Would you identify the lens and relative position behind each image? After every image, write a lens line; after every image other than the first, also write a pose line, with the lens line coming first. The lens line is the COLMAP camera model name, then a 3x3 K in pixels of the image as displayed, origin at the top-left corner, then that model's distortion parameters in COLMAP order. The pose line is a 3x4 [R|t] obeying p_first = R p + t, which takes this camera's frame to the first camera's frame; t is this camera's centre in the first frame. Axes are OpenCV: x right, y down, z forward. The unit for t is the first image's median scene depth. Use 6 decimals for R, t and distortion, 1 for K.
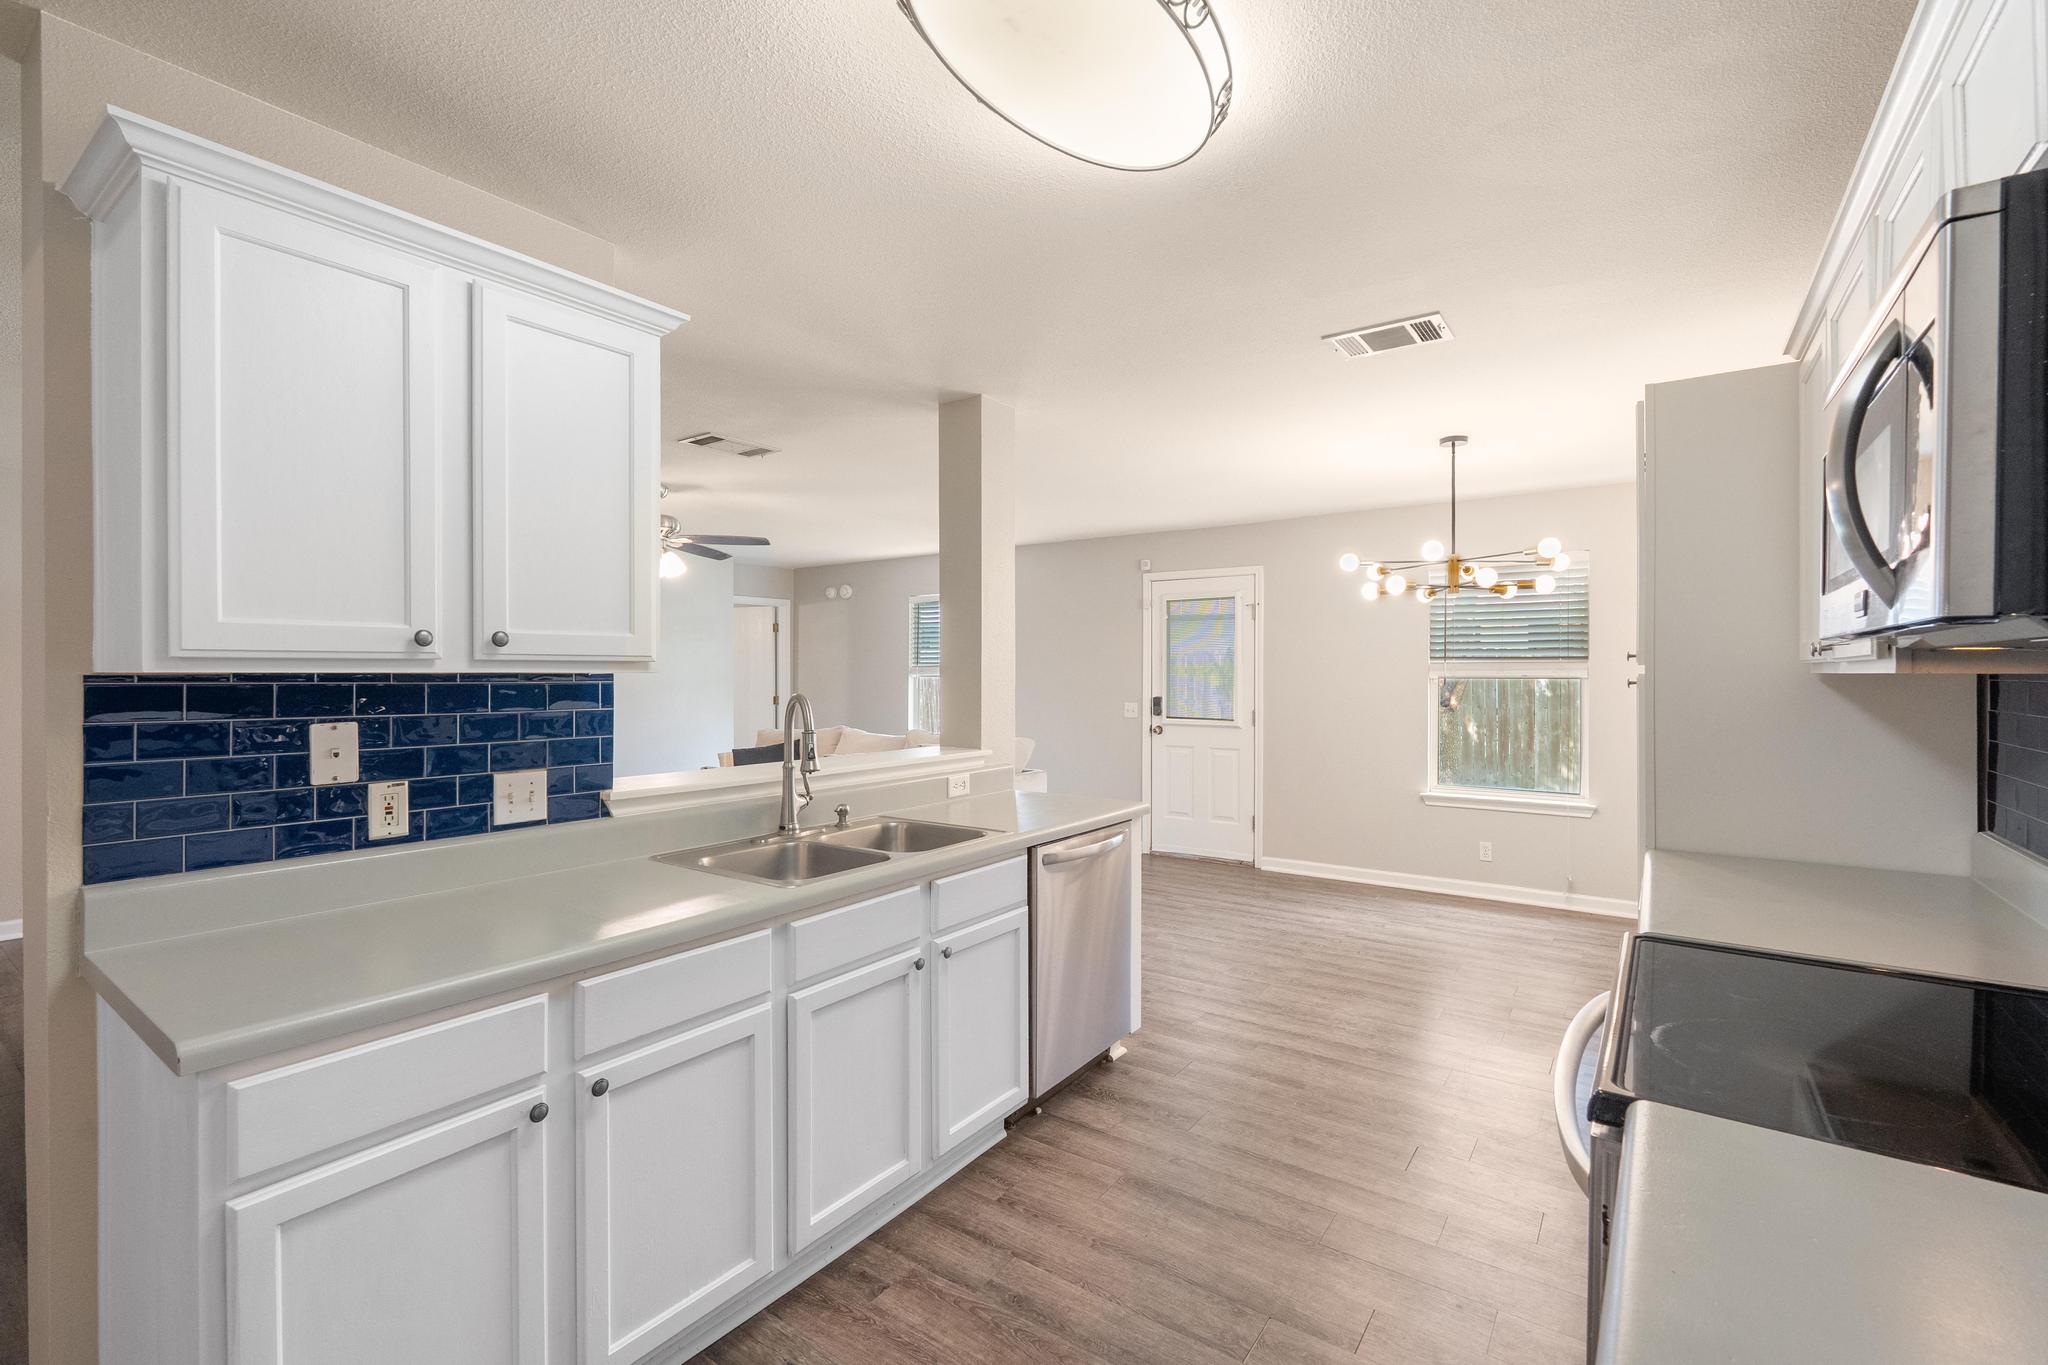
lens RADIAL K [[892.3, 0, 1031.1], [0, 892.3, 680.9], [0, 0, 1]] dist [-0.005213, -0.000271]
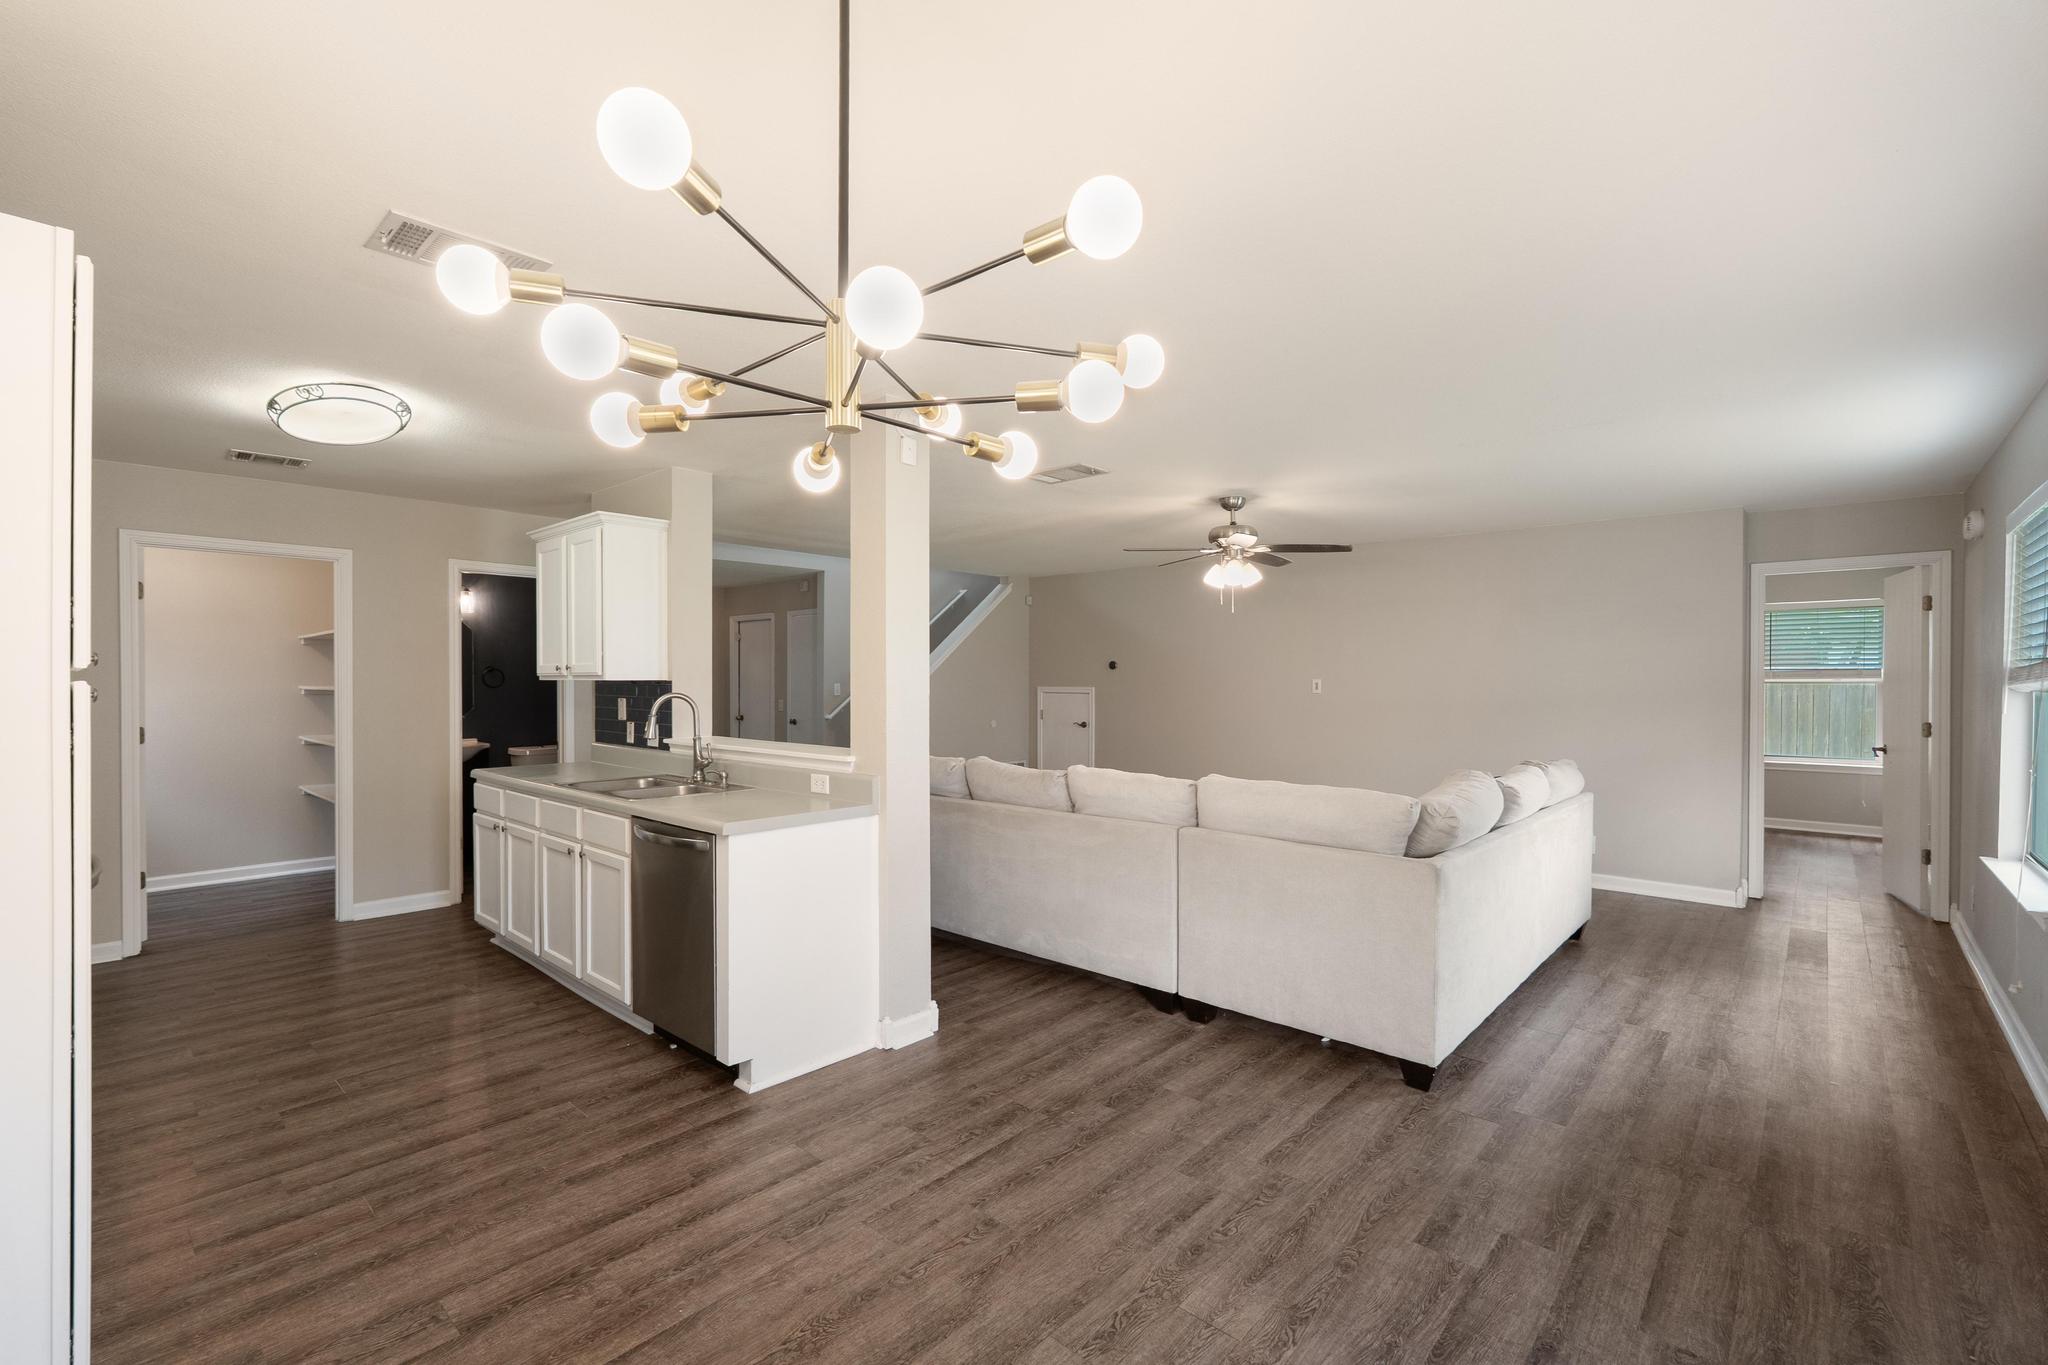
lens RADIAL K [[892.3, 0, 1030.5], [0, 892.3, 680.3], [0, 0, 1]] dist [-0.005213, -0.000271]
pose [[-0.116885, 0.003958, -0.993138, 1.188443], [-0.009425, 0.999943, 0.005094, -0.023624], [0.993101, 0.009956, -0.116841, 1.676087]]
